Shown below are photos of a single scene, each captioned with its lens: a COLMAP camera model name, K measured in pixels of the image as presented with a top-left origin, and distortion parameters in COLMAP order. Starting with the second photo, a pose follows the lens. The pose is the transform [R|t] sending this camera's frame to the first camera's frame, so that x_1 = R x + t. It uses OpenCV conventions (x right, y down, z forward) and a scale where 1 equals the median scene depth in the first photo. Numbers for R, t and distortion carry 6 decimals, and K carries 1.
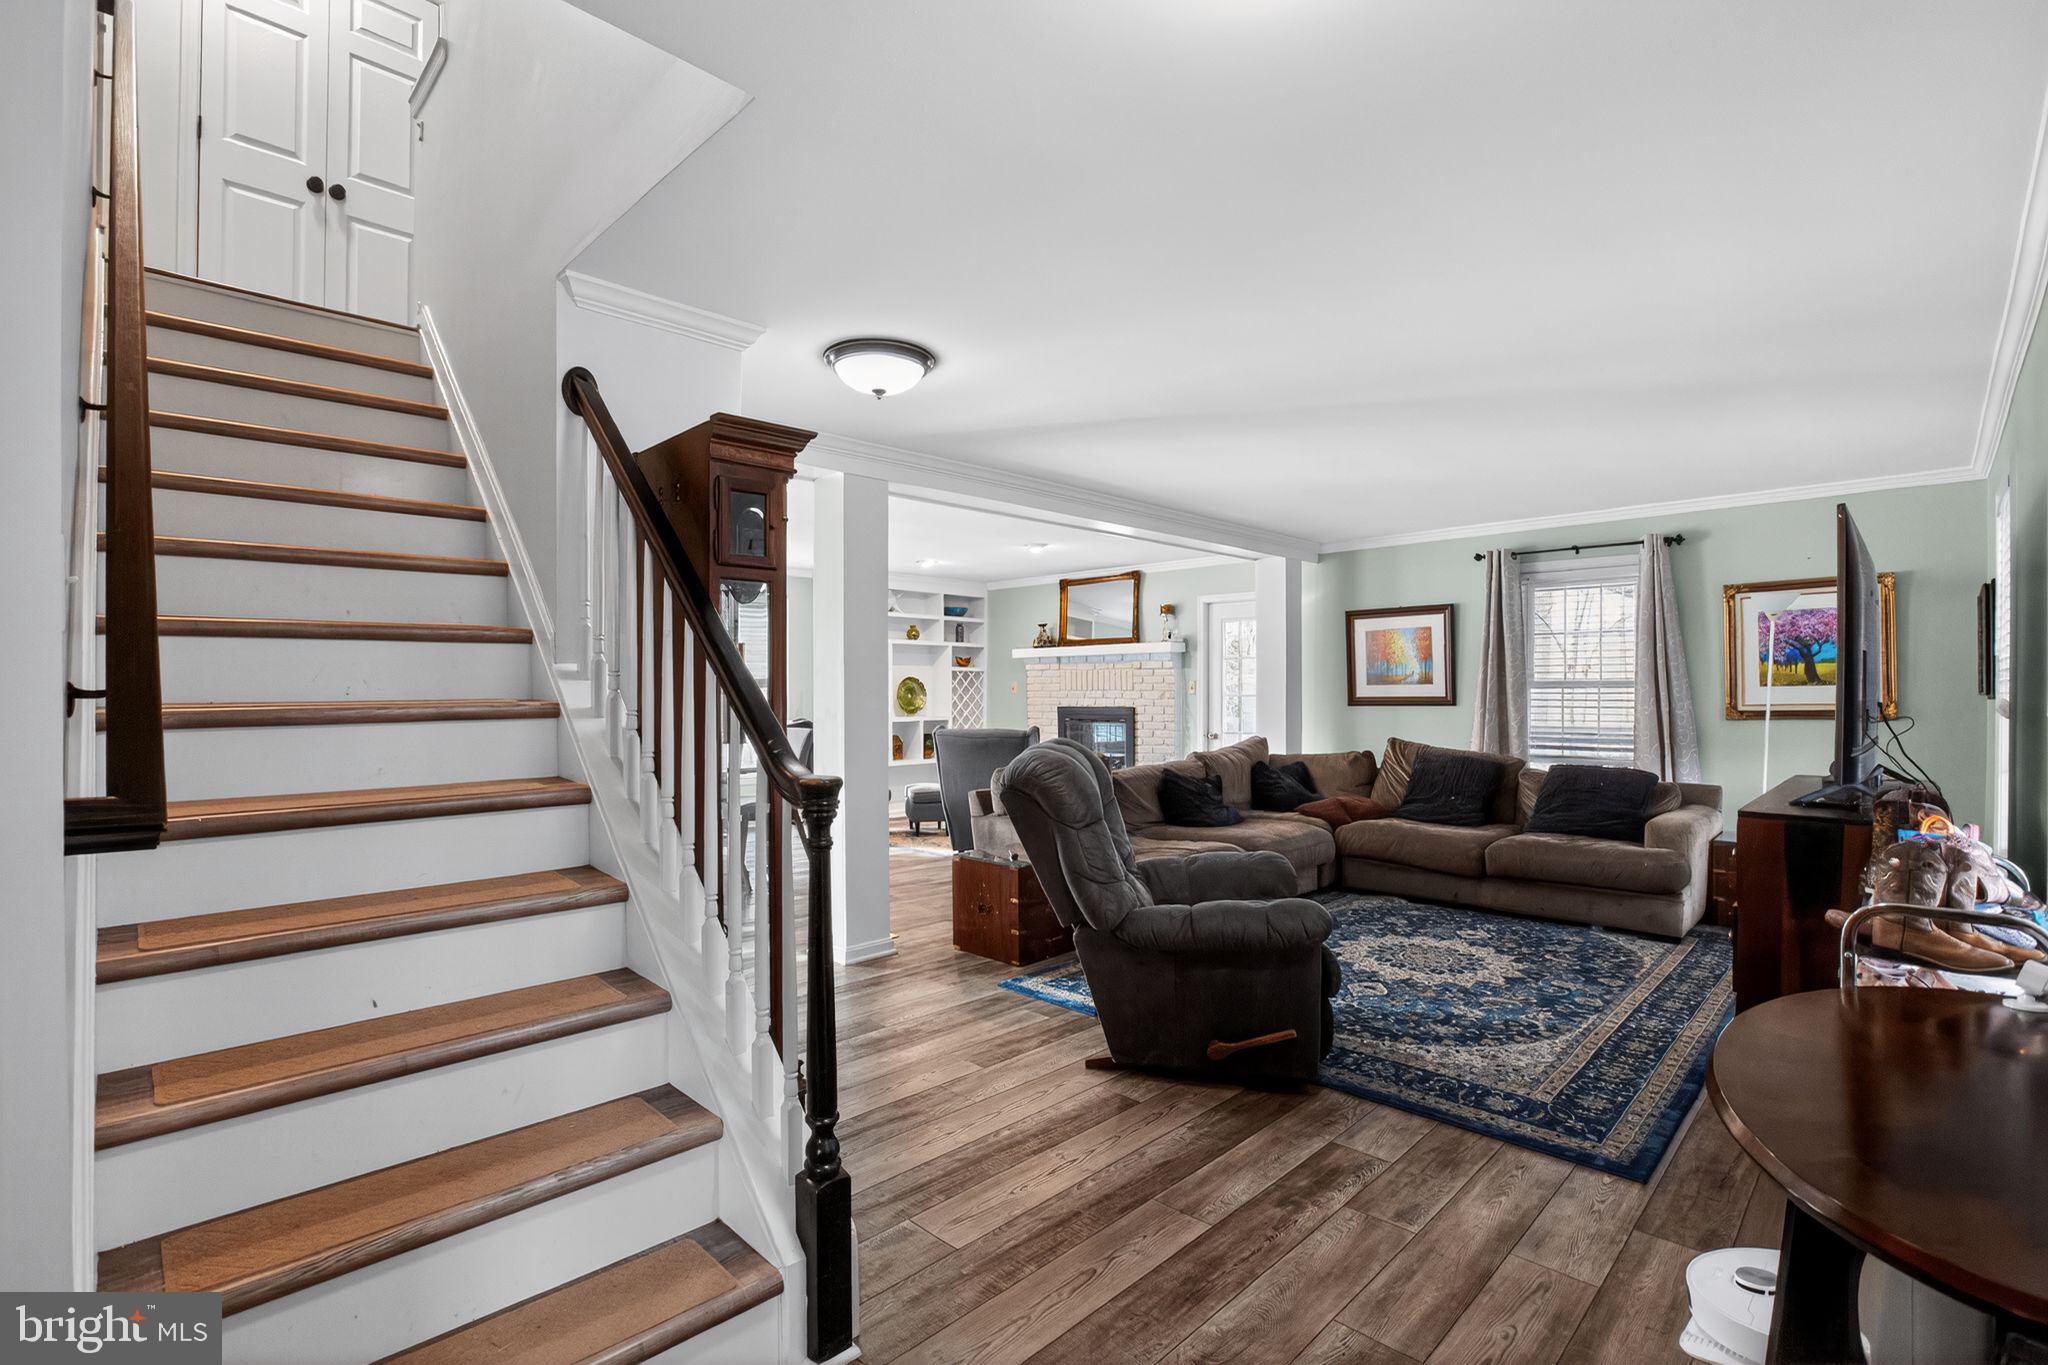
lens RADIAL K [[914.5, 0, 1019.1], [0, 914.5, 680.7], [0, 0, 1]] dist [-0.000037, 0.000000]
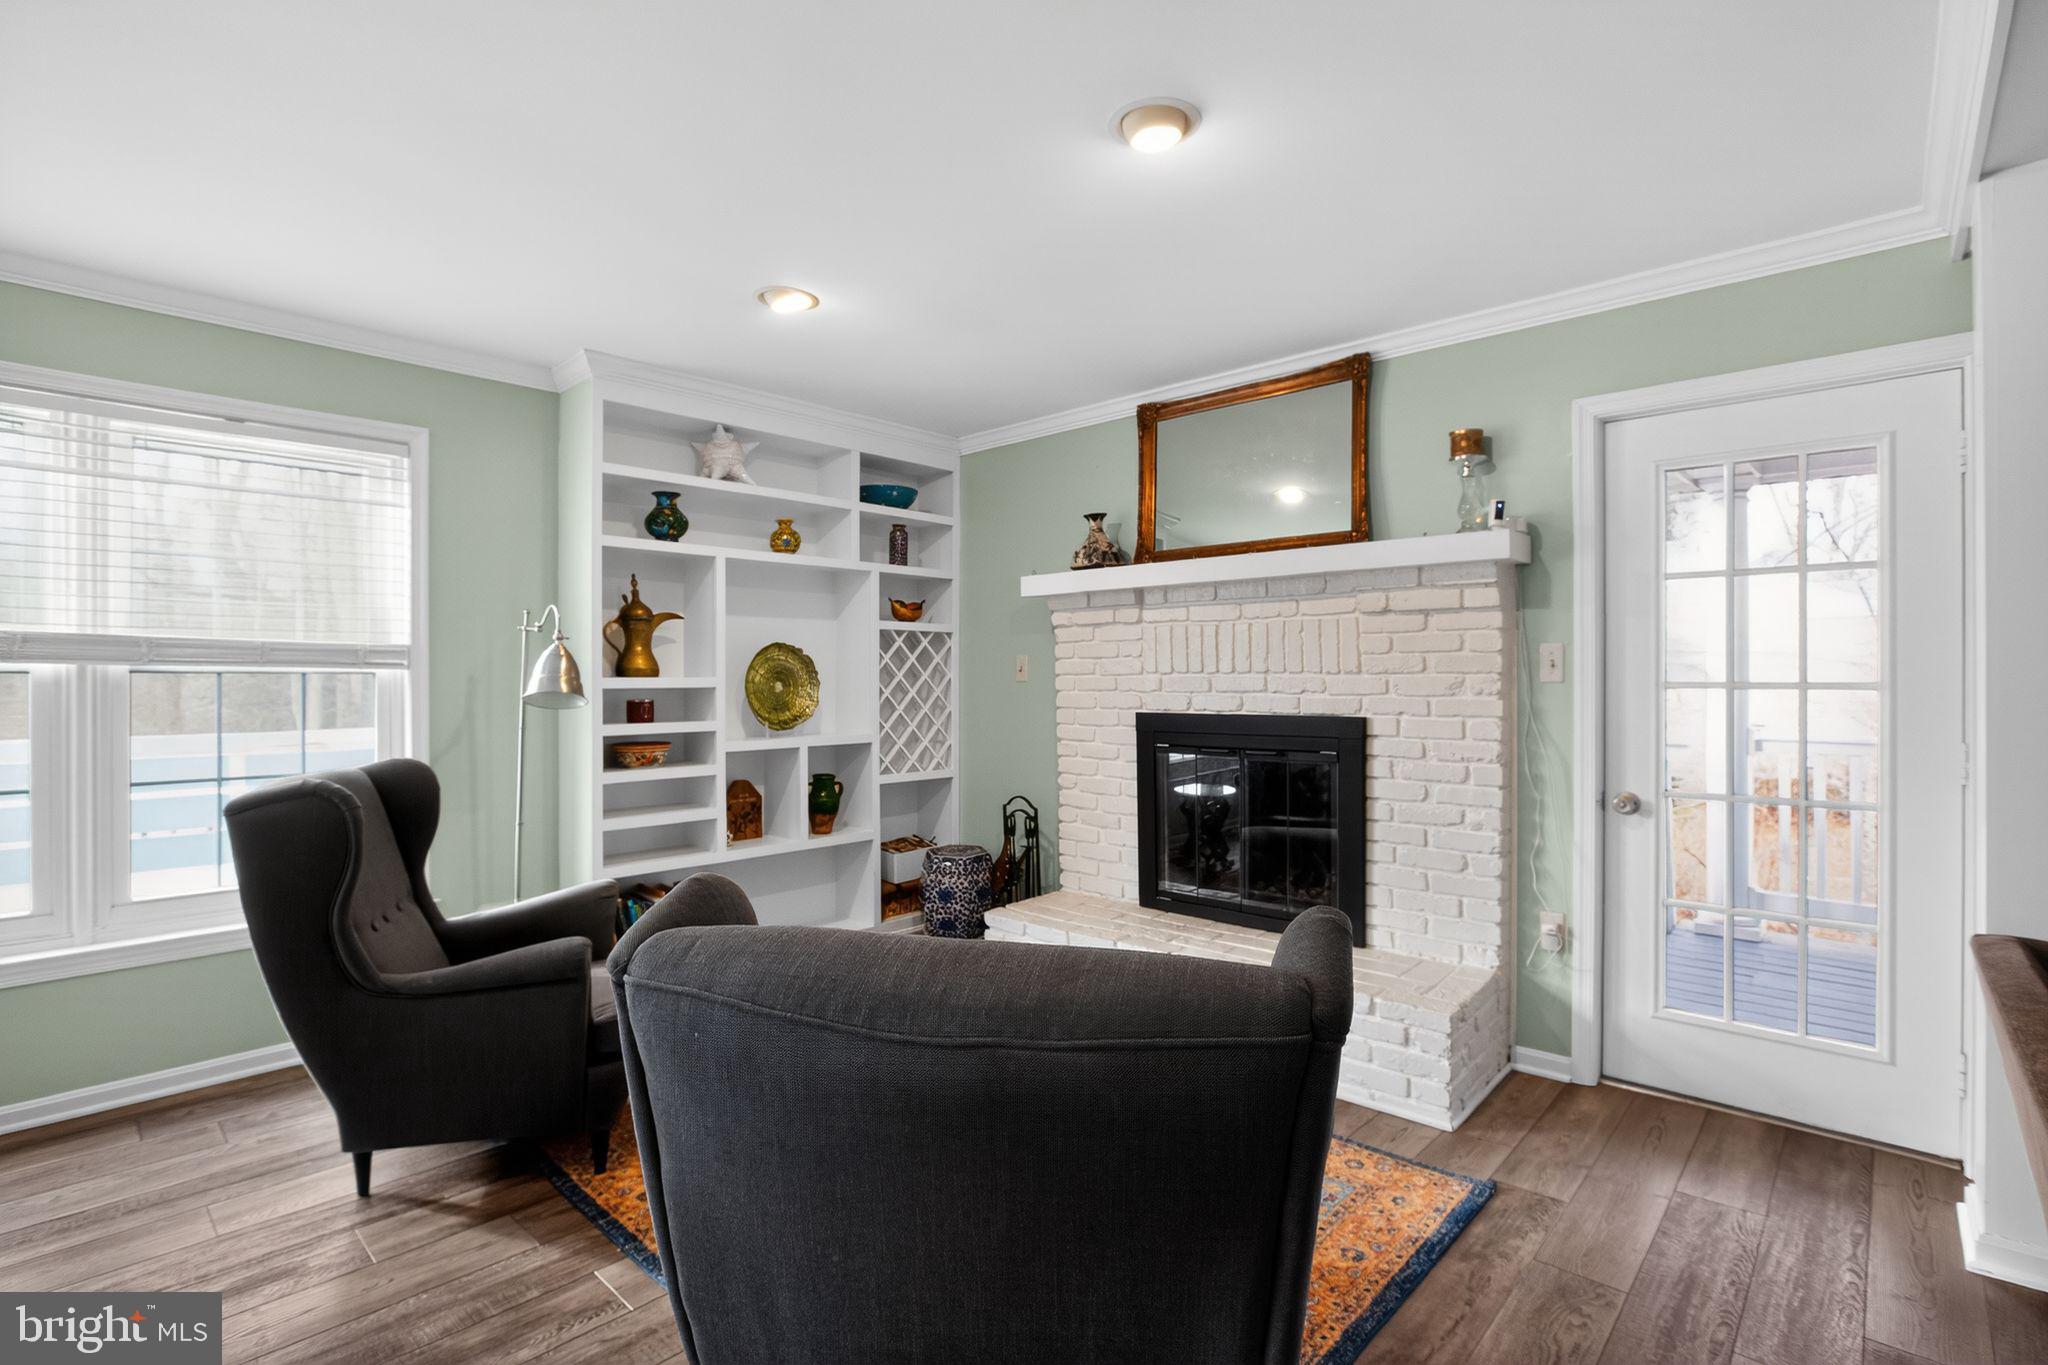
lens RADIAL K [[960.9, 0, 1028.3], [0, 960.9, 677.5], [0, 0, 1]] dist [-0.048495, 0.014931]
pose [[0.998936, 0.000372, 0.046108, -0.024126], [-0.000747, 0.999967, 0.008118, 0.008681], [-0.046103, -0.008144, 0.998903, 0.551223]]
